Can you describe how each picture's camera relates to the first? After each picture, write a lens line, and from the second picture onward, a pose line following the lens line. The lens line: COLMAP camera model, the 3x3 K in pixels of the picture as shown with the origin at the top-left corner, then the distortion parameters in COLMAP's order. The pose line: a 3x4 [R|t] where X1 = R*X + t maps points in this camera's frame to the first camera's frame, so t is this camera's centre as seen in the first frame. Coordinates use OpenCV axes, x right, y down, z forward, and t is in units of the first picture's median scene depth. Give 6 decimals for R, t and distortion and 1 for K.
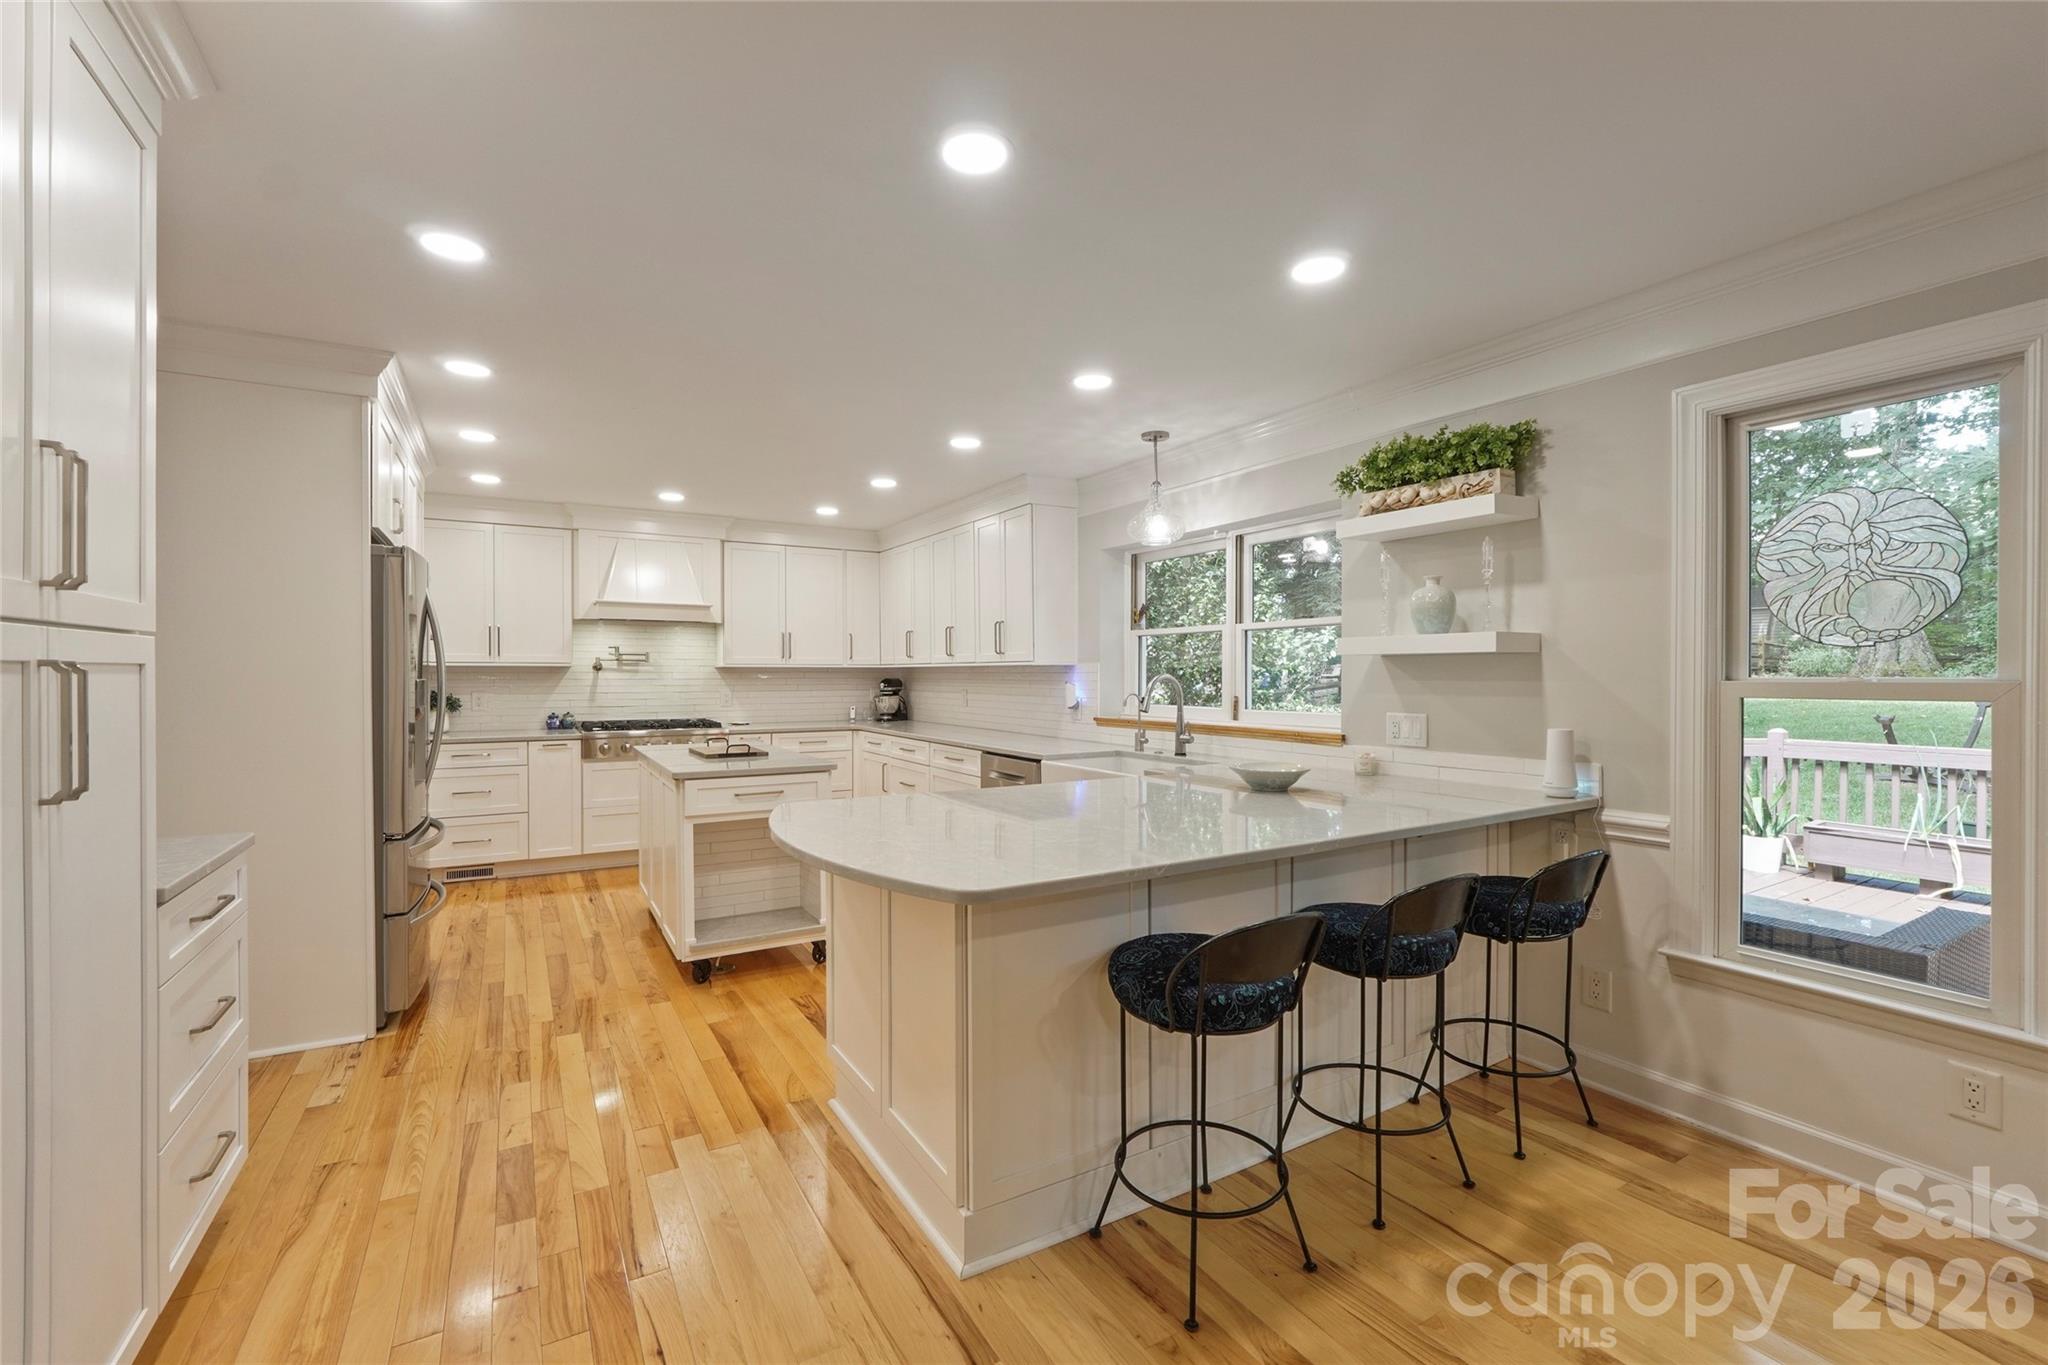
lens RADIAL K [[849.5, 0, 1032.4], [0, 849.5, 679.1], [0, 0, 1]] dist [-0.013599, 0.000025]
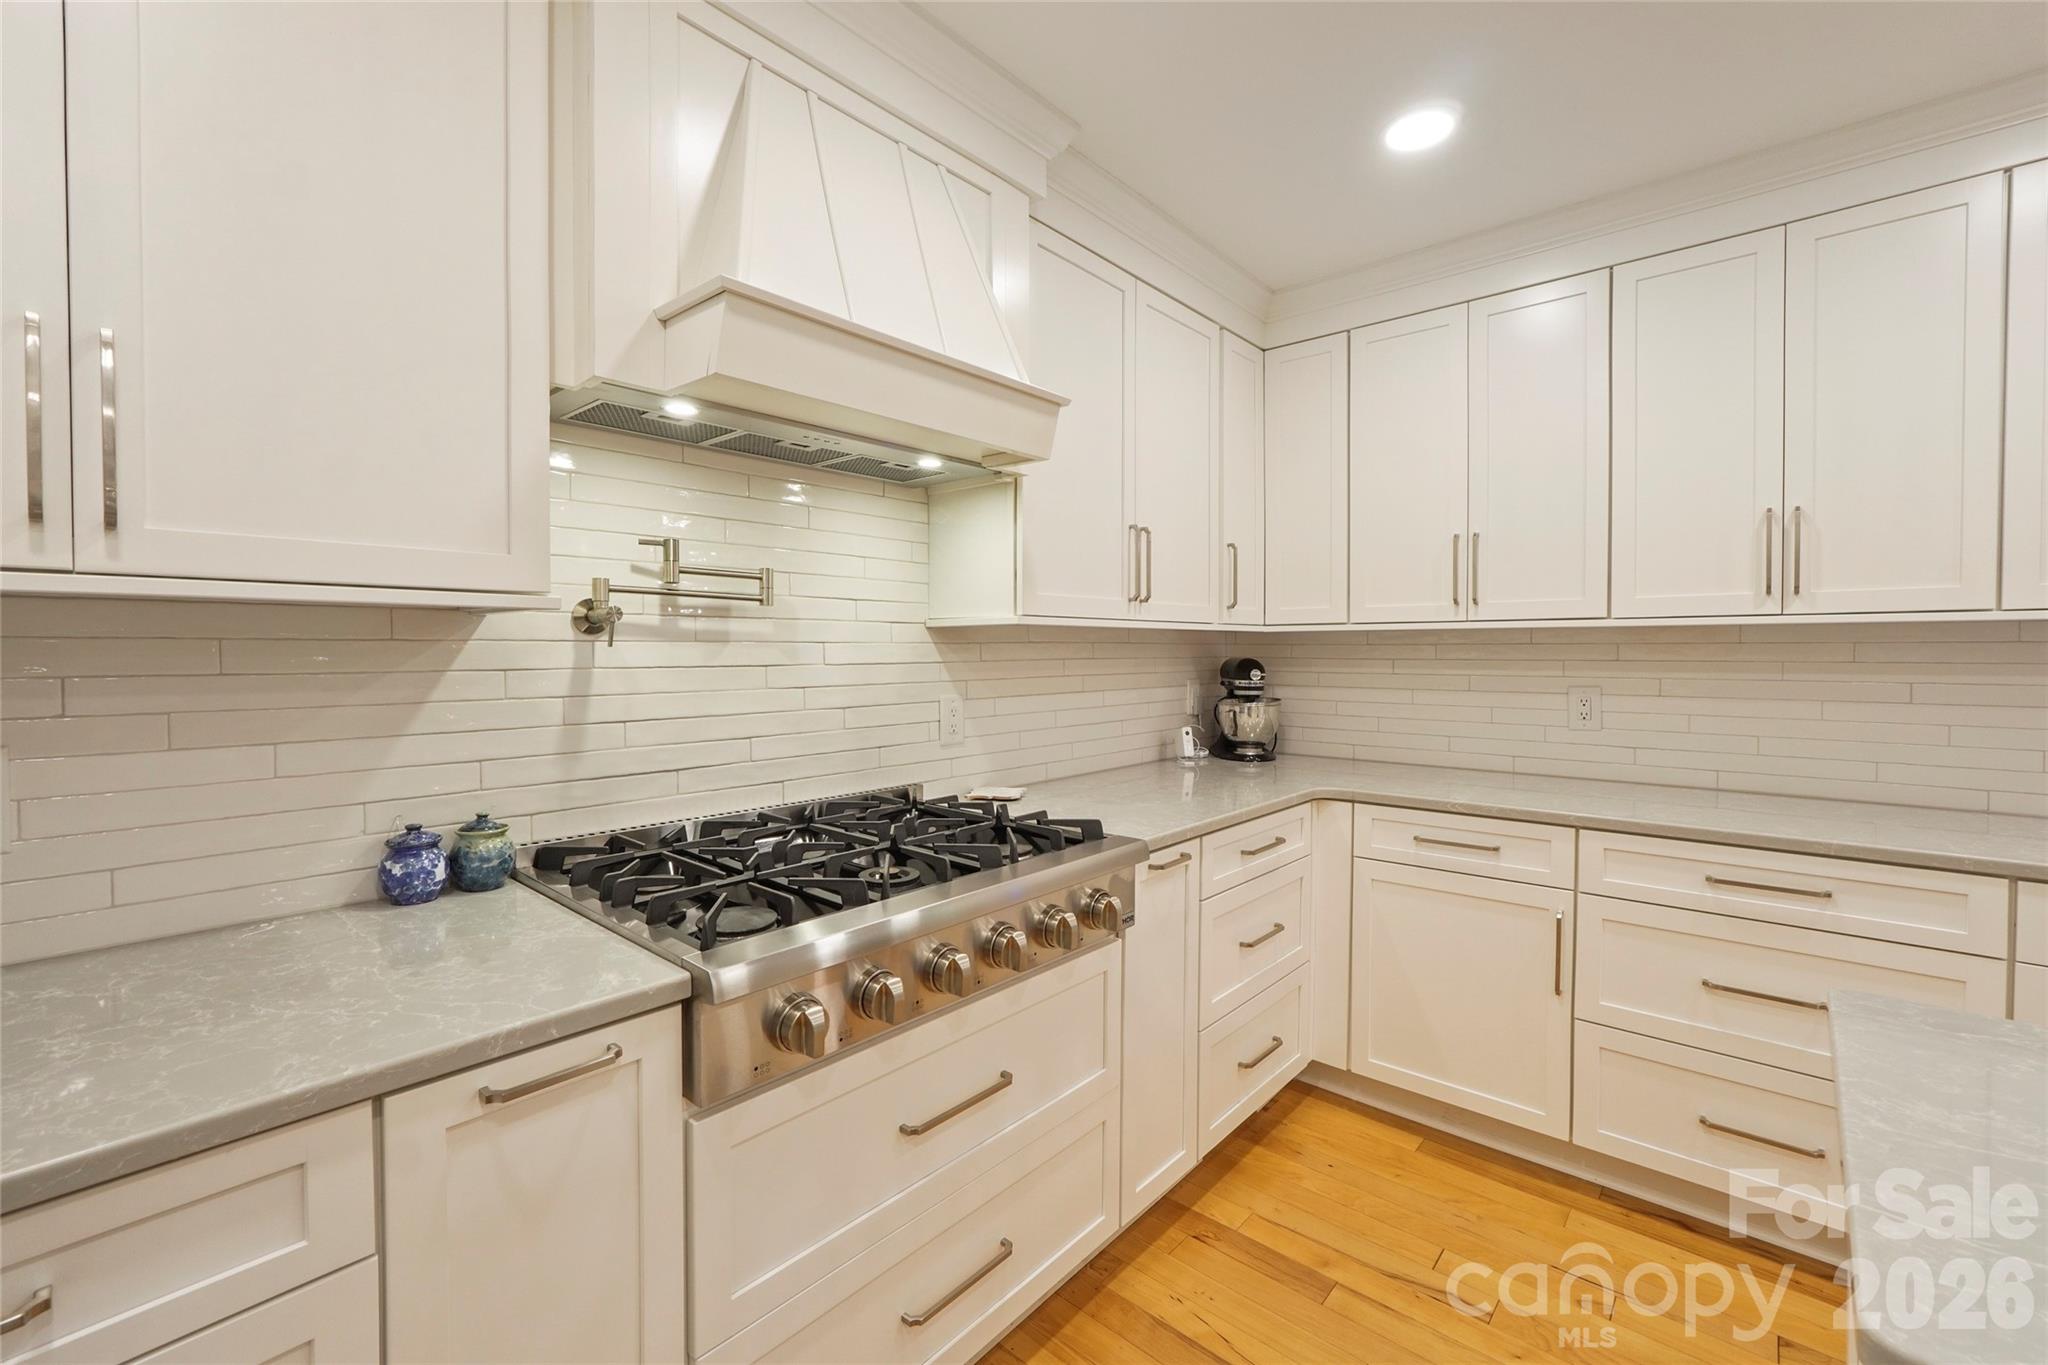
lens RADIAL K [[849.5, 0, 1032.4], [0, 849.5, 679.1], [0, 0, 1]] dist [-0.013599, 0.000025]
pose [[0.958222, -0.011380, 0.285799, -0.519484], [0.003359, 0.999587, 0.028539, -0.003841], [-0.286006, -0.026387, 0.957864, 0.816477]]
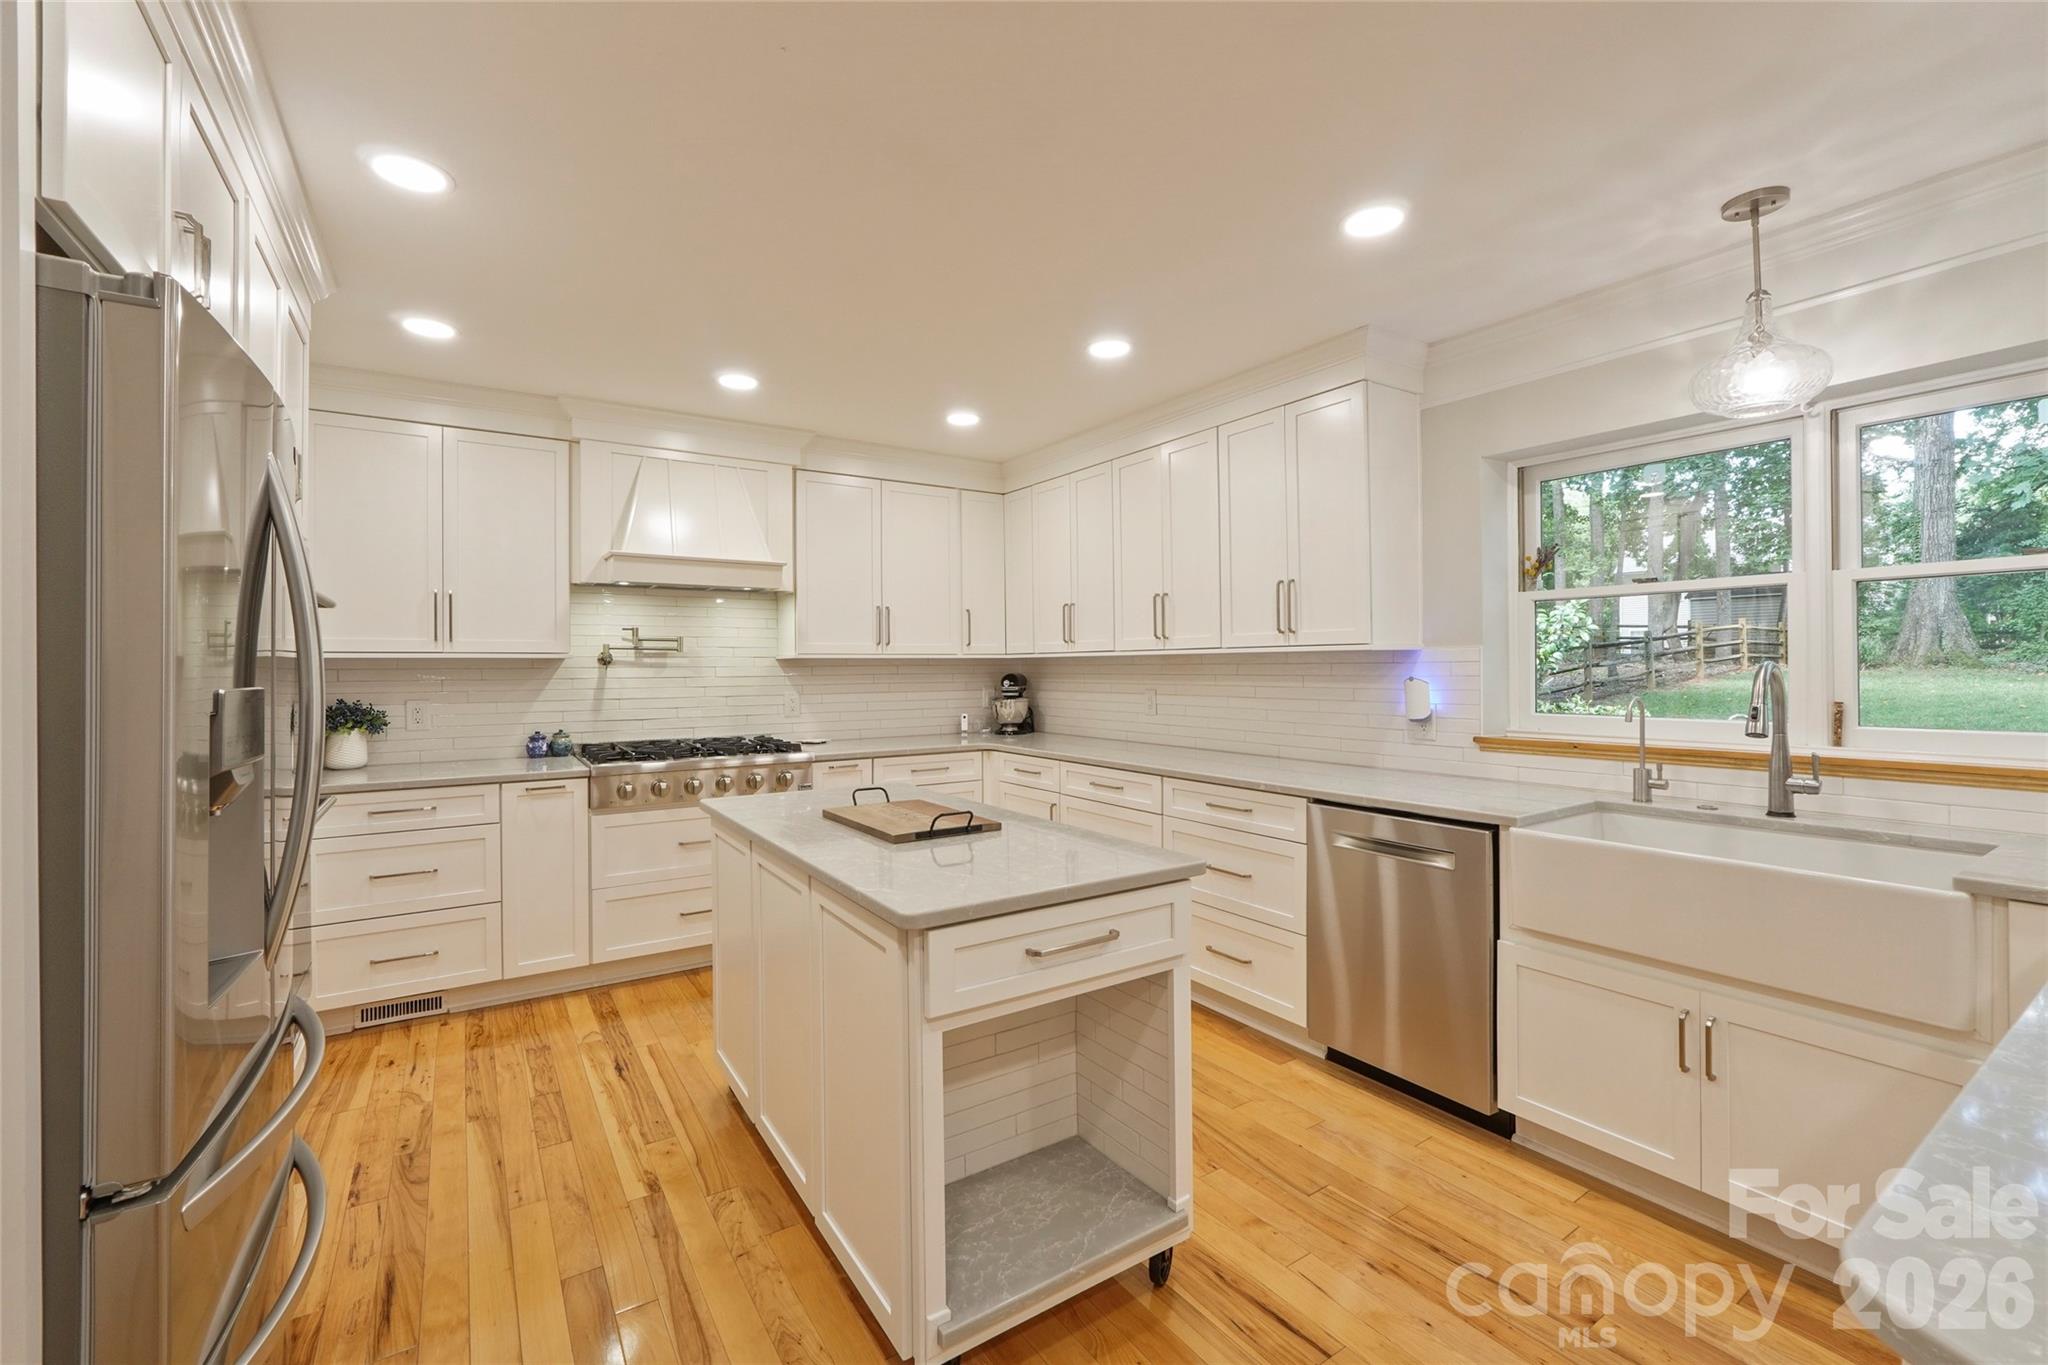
lens RADIAL K [[861.3, 0, 1029.8], [0, 861.3, 666.4], [0, 0, 1]] dist [-0.010250, 0.000086]
pose [[0.999394, -0.006864, 0.034133, -0.236498], [0.007131, 0.999945, -0.007707, -0.001840], [-0.034078, 0.007945, 0.999388, 0.369850]]
